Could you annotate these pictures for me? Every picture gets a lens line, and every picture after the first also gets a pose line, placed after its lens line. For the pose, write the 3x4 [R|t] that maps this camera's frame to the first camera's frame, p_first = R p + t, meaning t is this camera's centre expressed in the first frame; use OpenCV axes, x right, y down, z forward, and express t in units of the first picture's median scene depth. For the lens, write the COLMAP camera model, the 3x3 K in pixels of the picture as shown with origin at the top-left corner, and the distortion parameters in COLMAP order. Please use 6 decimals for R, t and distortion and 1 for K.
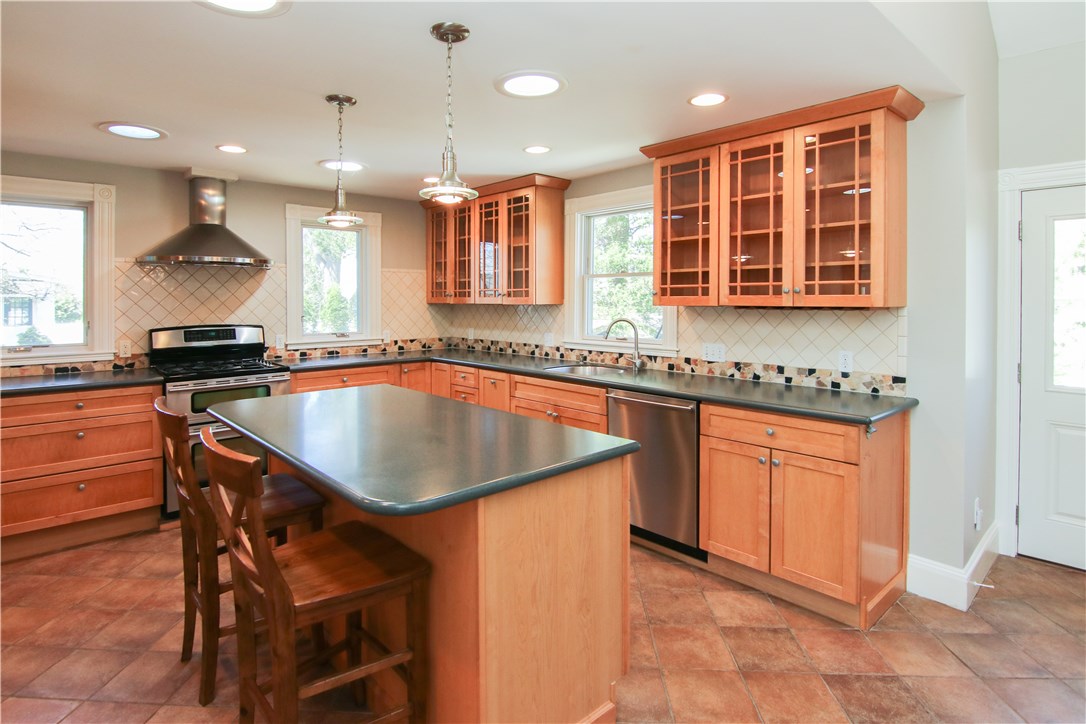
lens RADIAL K [[581.5, 0, 531.3], [0, 581.5, 302.0], [0, 0, 1]] dist [-0.003915, -0.005260]
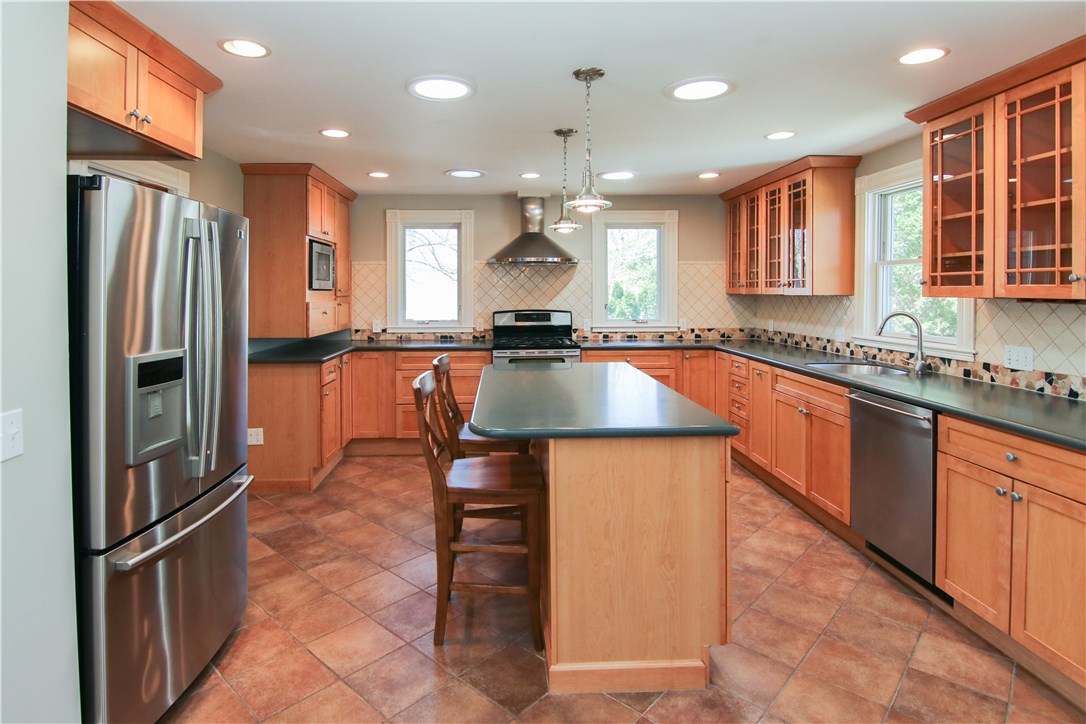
lens RADIAL K [[581.5, 0, 512.5], [0, 581.5, 293.3], [0, 0, 1]] dist [-0.003915, -0.005260]
pose [[0.762558, 0.004093, -0.646907, 0.311669], [-0.003398, 0.999992, 0.002322, 0.000462], [0.646911, 0.000428, 0.762565, -0.030531]]
